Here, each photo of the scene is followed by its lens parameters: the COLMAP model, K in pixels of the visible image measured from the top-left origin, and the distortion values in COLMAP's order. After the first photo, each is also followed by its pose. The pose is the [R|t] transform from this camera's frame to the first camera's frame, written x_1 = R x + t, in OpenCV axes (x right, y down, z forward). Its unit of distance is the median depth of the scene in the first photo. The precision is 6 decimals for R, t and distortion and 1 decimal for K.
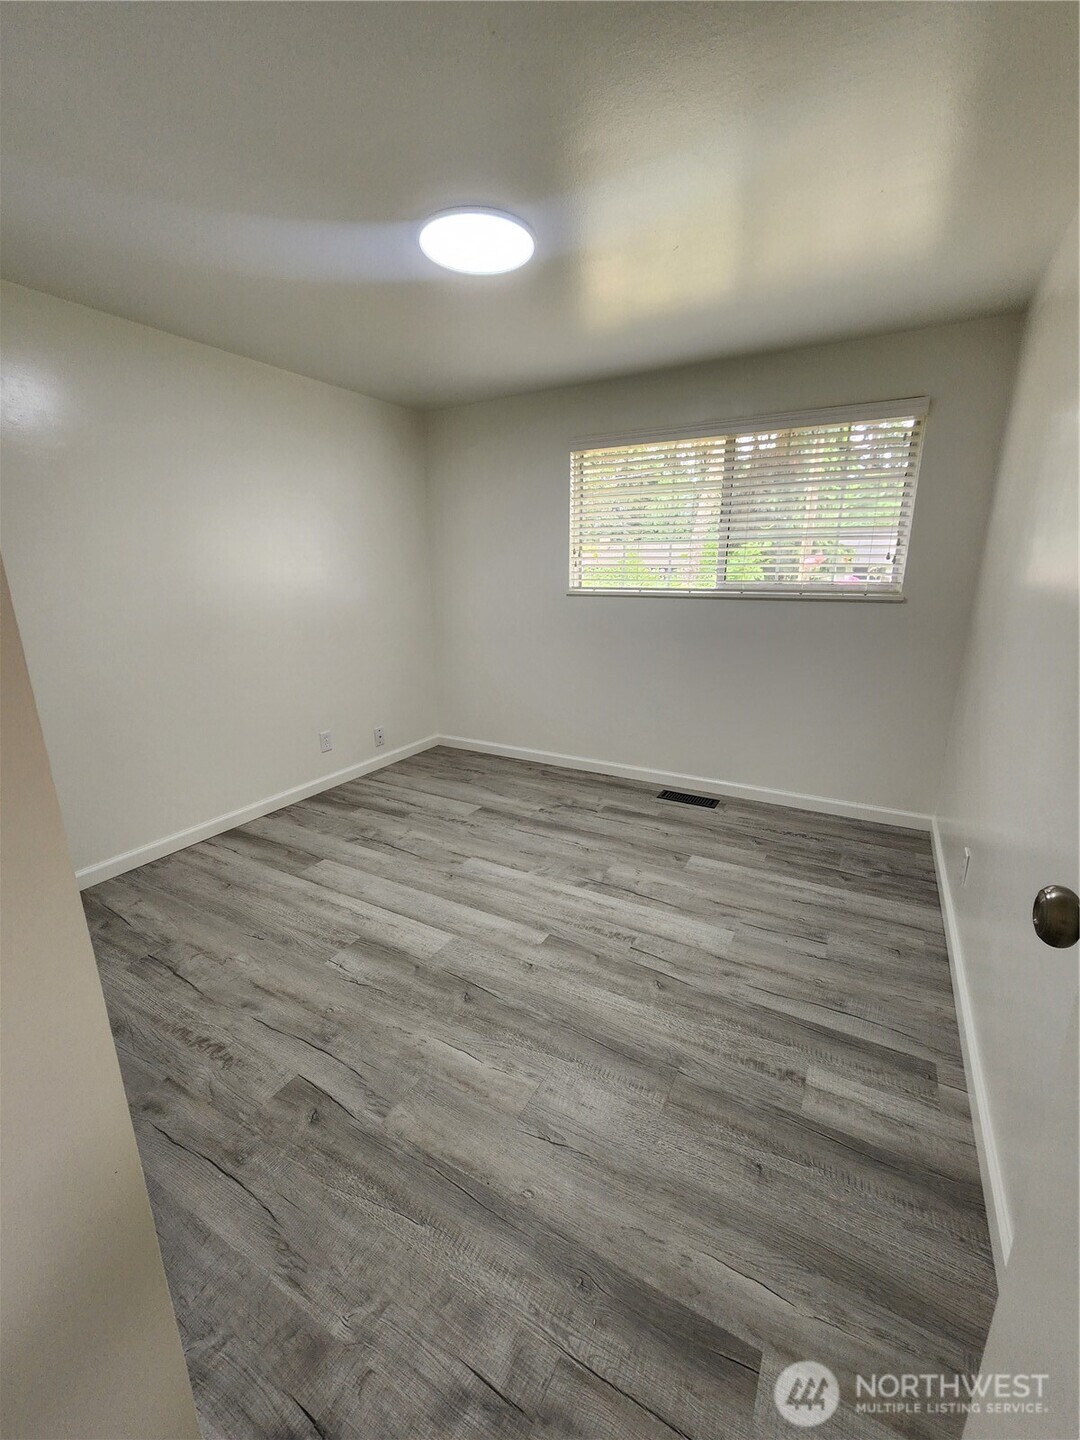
lens RADIAL K [[587.0, 0, 543.6], [0, 587.0, 720.2], [0, 0, 1]] dist [0.003169, 0.000821]
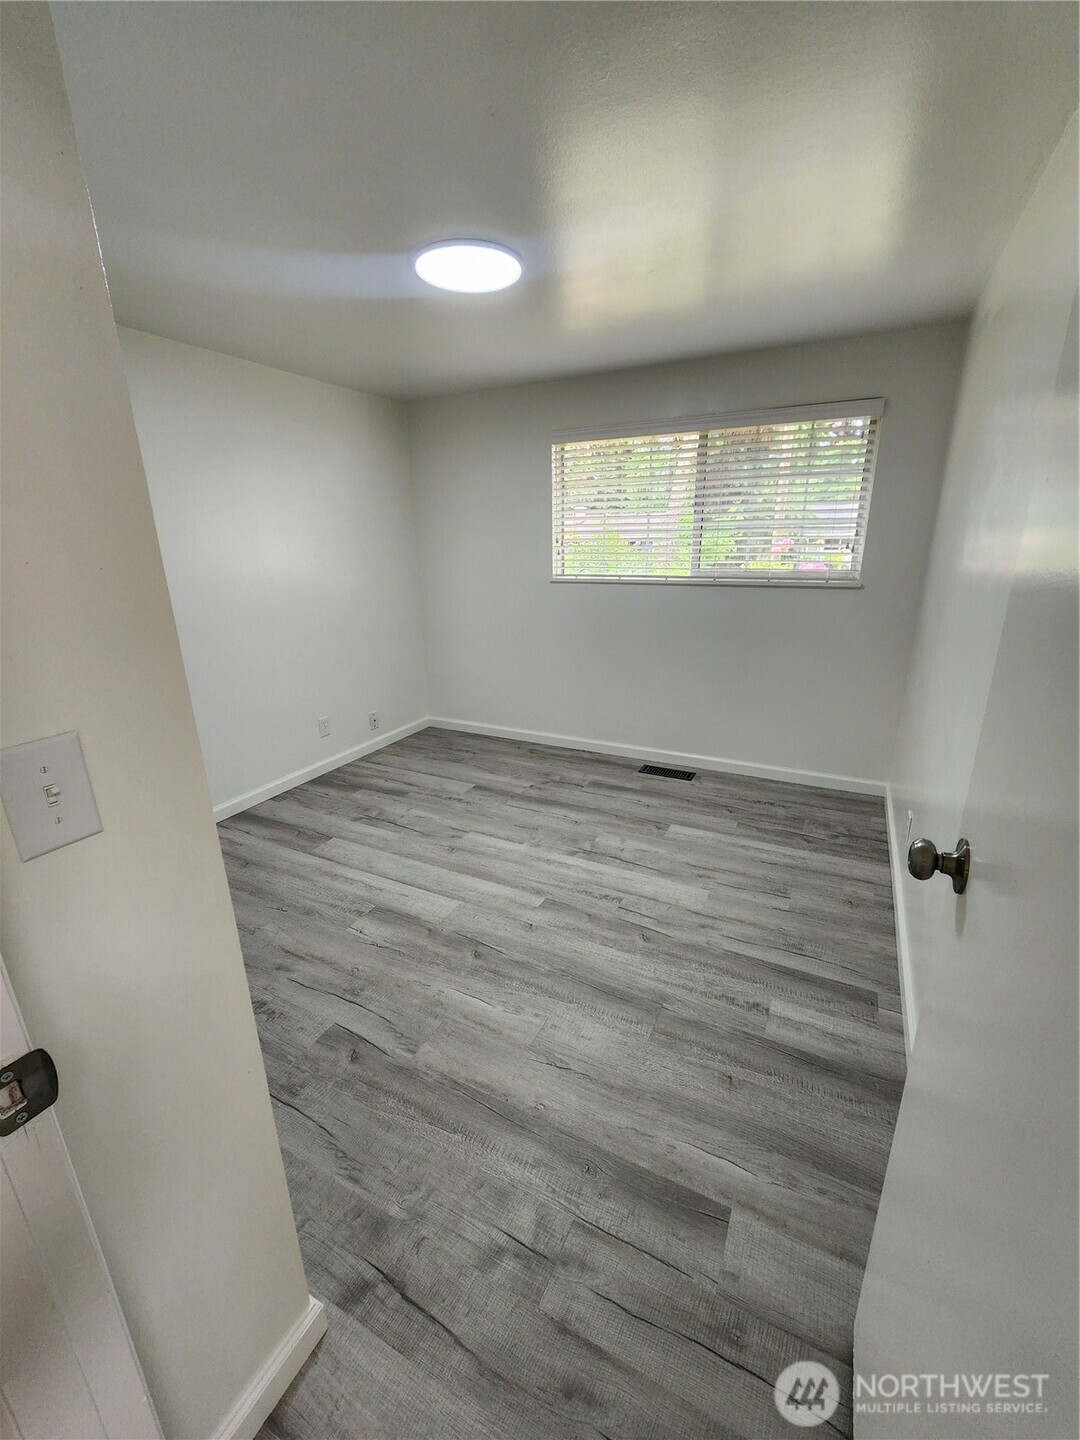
lens RADIAL K [[587.0, 0, 545.2], [0, 587.0, 720.3], [0, 0, 1]] dist [0.003169, 0.000821]
pose [[0.998970, -0.021304, 0.040075, -0.030761], [0.019486, 0.998786, 0.045236, -0.025320], [-0.040990, -0.044408, 0.998172, -0.106682]]
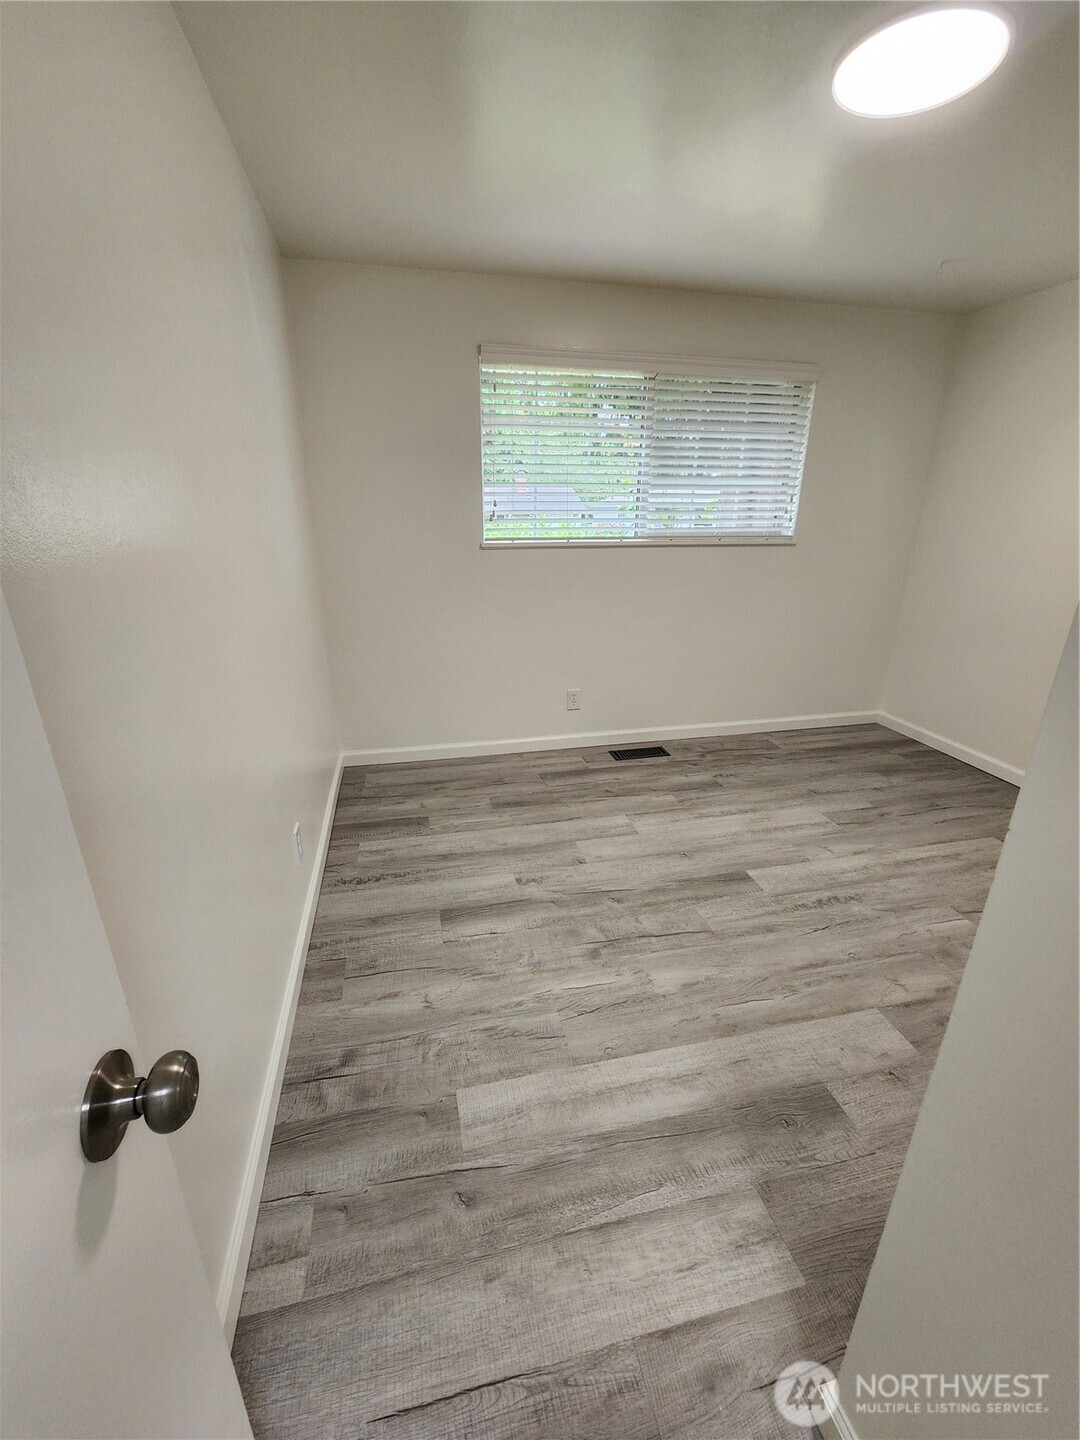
lens RADIAL K [[587.0, 0, 537.6], [0, 587.0, 726.9], [0, 0, 1]] dist [0.003169, 0.000821]
pose [[0.750190, -0.231458, 0.619389, -0.967103], [0.157222, 0.972307, 0.172916, -0.160077], [-0.642259, -0.032338, 0.765805, 0.444728]]
